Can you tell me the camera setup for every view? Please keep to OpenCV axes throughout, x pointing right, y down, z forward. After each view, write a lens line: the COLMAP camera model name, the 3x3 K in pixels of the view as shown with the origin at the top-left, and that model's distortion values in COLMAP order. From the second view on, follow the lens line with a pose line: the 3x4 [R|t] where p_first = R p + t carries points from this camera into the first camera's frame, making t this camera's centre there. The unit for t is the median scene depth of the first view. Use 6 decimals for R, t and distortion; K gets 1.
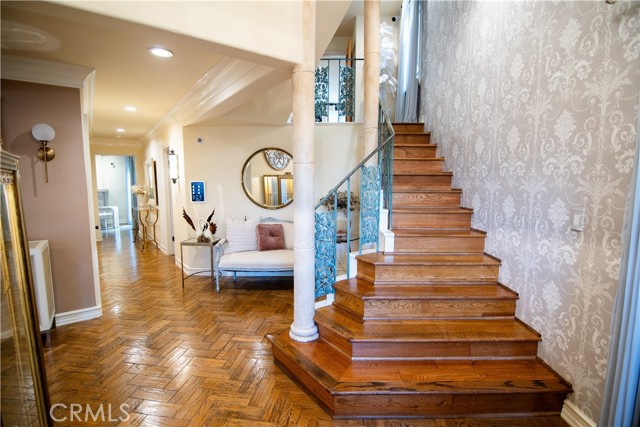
lens RADIAL K [[315.0, 0, 320.0], [0, 315.0, 213.5], [0, 0, 1]] dist [-0.000829, -0.015242]
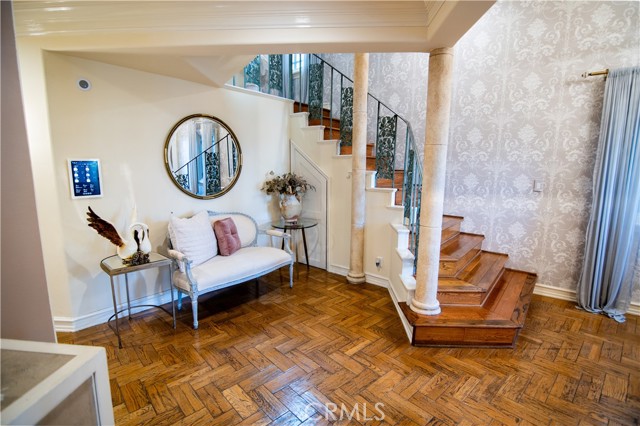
lens RADIAL K [[315.0, 0, 320.0], [0, 315.0, 213.0], [0, 0, 1]] dist [-0.000829, -0.015242]
pose [[0.615785, -0.111581, 0.779973, -1.053327], [0.069696, 0.993755, 0.087140, -0.051606], [-0.784826, 0.000701, 0.619716, 0.623218]]
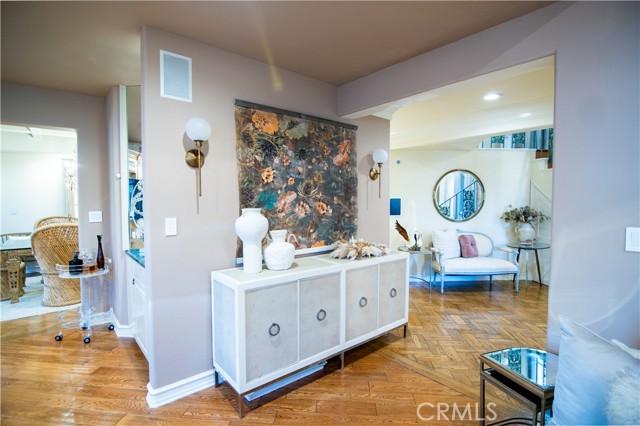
lens RADIAL K [[315.0, 0, 320.0], [0, 315.0, 213.0], [0, 0, 1]] dist [-0.000829, -0.015242]
pose [[0.995775, -0.001685, 0.091809, -1.406042], [0.006612, 0.998552, -0.053389, 0.021245], [-0.091587, 0.053770, 0.994344, -0.183406]]
